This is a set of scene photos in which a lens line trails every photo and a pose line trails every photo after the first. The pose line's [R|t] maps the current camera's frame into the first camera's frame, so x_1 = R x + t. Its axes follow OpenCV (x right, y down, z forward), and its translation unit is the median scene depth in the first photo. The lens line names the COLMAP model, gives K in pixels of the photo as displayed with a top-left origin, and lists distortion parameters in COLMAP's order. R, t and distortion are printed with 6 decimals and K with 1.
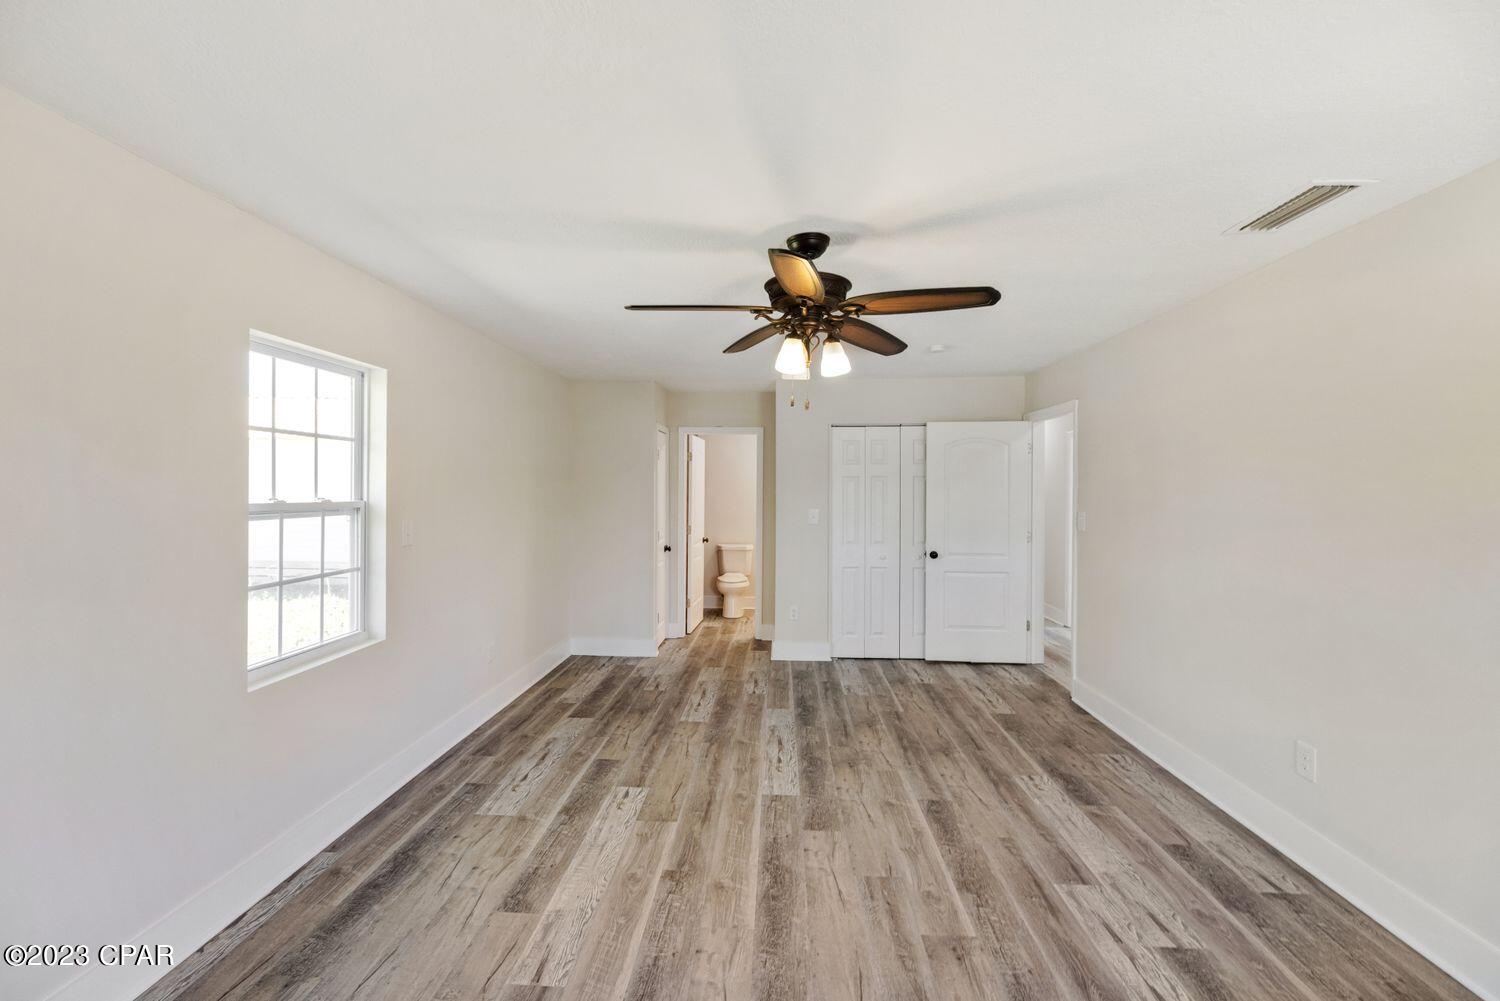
lens RADIAL K [[627.9, 0, 738.5], [0, 627.9, 492.5], [0, 0, 1]] dist [0.000072, 0.000060]
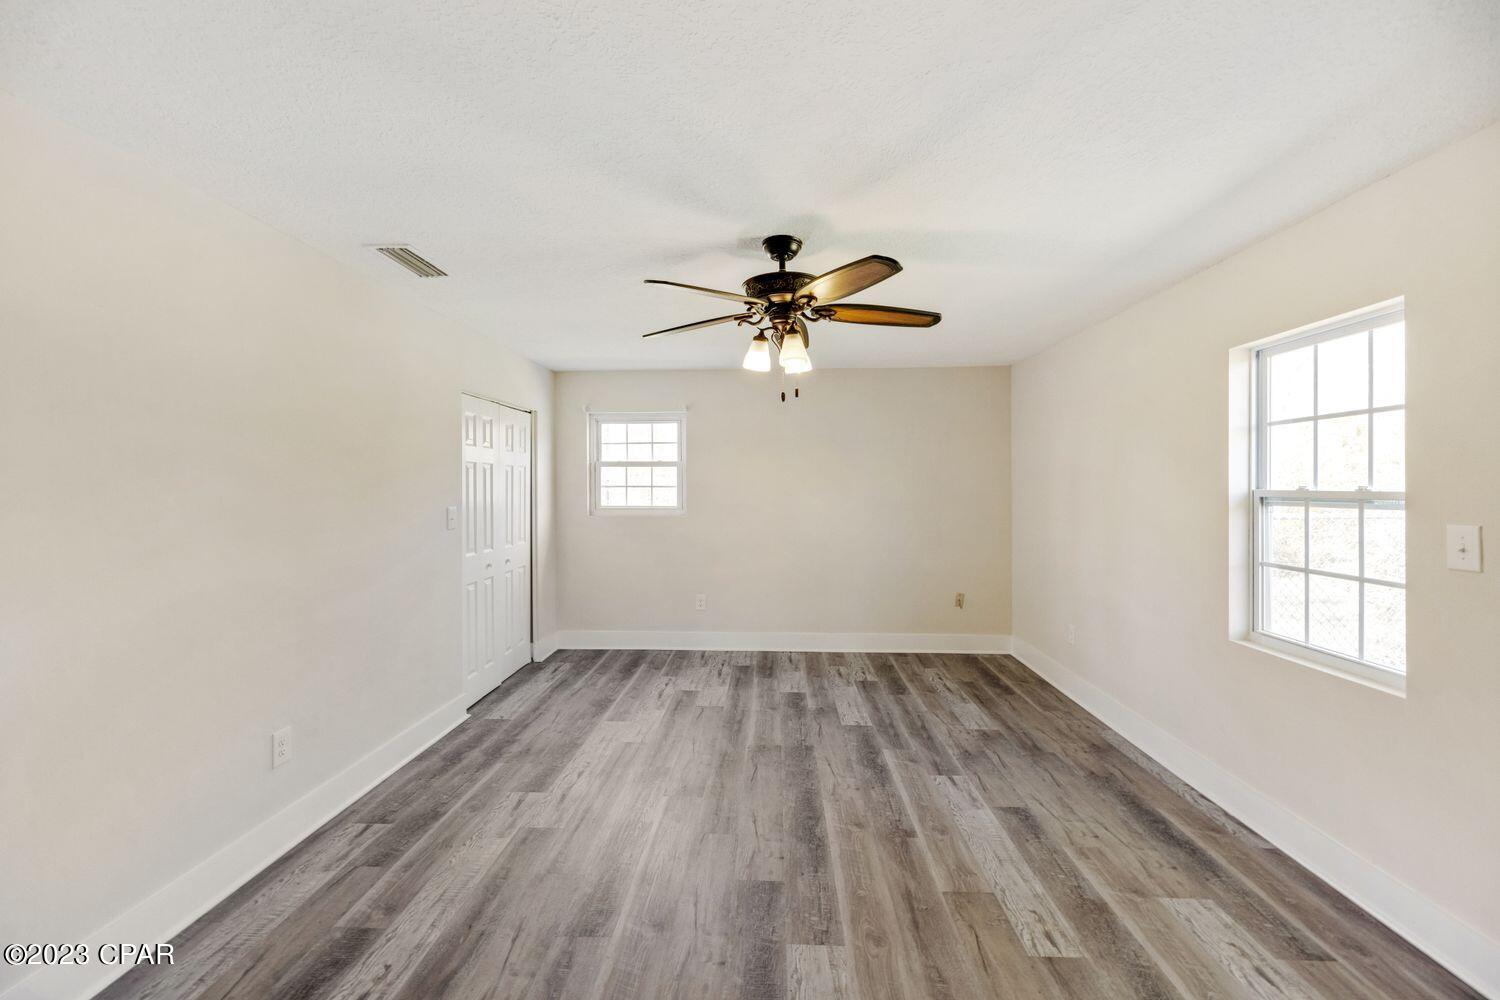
lens RADIAL K [[627.9, 0, 738.5], [0, 627.9, 492.0], [0, 0, 1]] dist [0.000072, 0.000060]
pose [[-0.999980, -0.002878, -0.005695, 0.178910], [-0.002948, 0.999920, 0.012300, 0.007970], [0.005660, 0.012316, -0.999908, 1.934962]]
